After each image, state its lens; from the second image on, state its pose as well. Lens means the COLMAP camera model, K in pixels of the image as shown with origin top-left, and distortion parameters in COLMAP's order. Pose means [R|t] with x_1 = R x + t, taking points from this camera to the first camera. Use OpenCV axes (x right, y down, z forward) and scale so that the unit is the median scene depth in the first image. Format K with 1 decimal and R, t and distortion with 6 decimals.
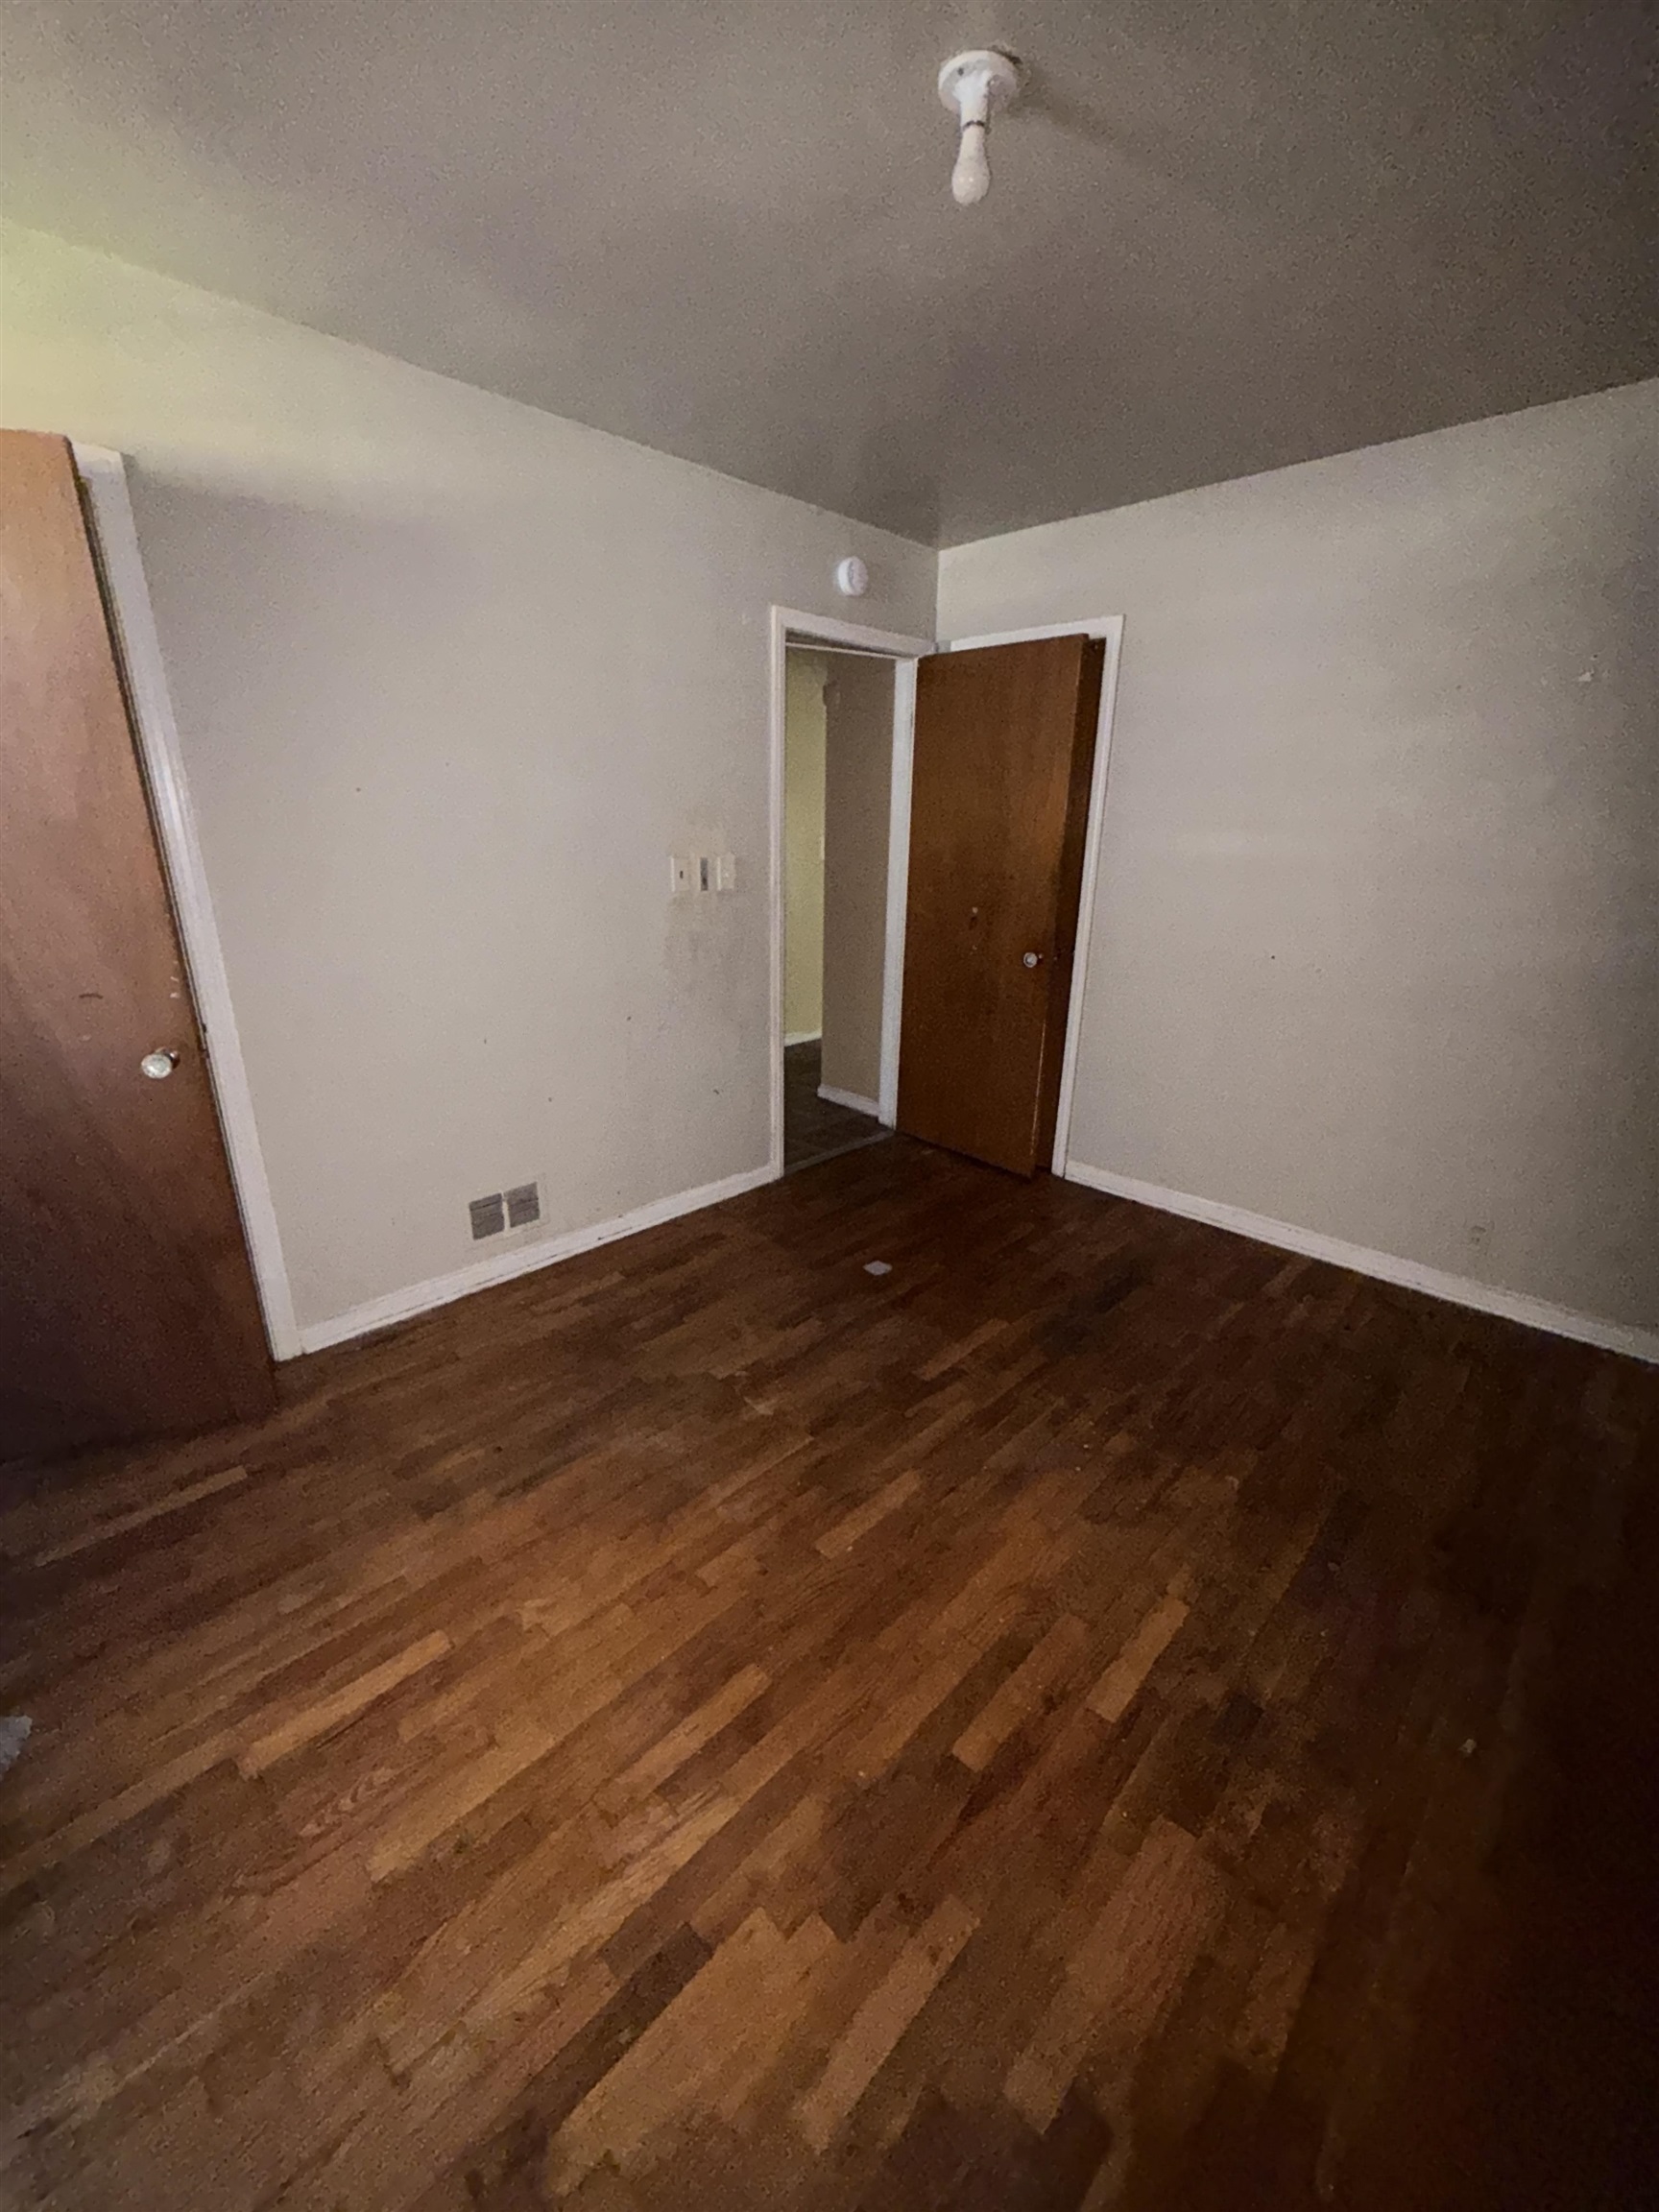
lens RADIAL K [[879.6, 0, 827.0], [0, 879.6, 1105.2], [0, 0, 1]] dist [-0.010599, 0.000066]
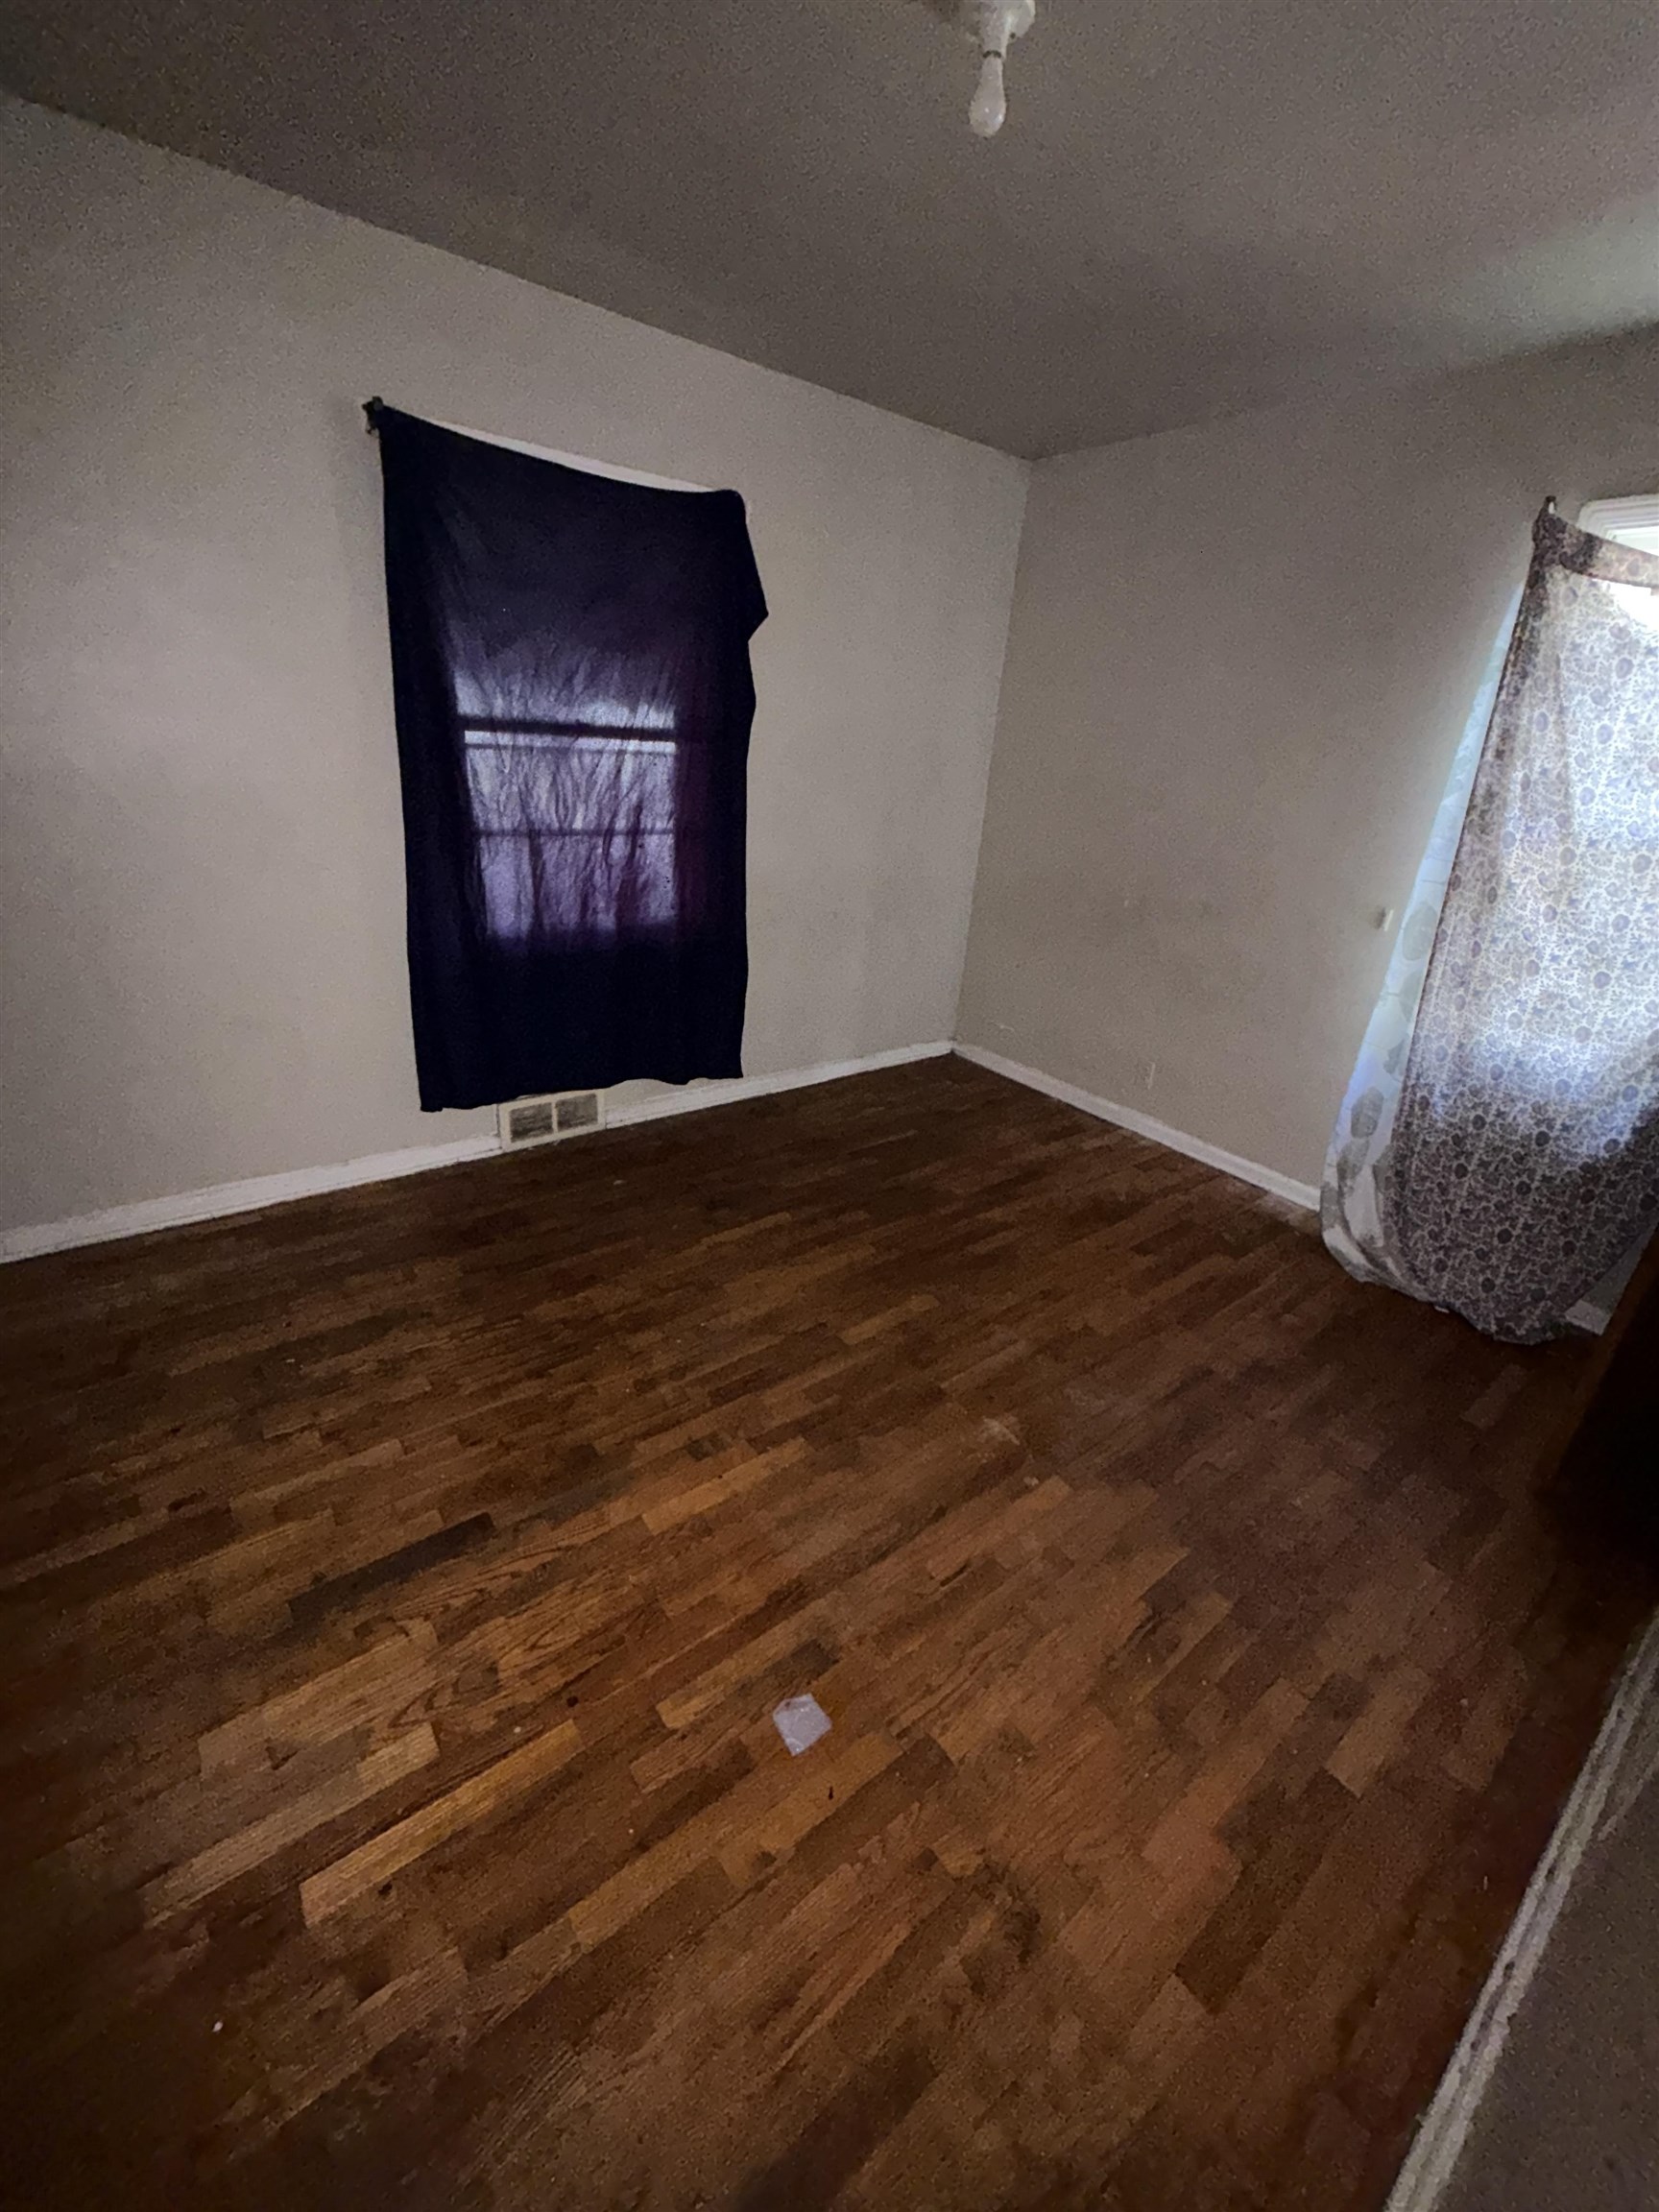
lens RADIAL K [[879.6, 0, 830.1], [0, 879.6, 1107.2], [0, 0, 1]] dist [-0.010599, 0.000066]
pose [[-0.988238, -0.124839, 0.088317, 0.063073], [-0.035249, 0.747945, 0.662824, -0.549697], [-0.148803, 0.651915, -0.743549, 1.660814]]
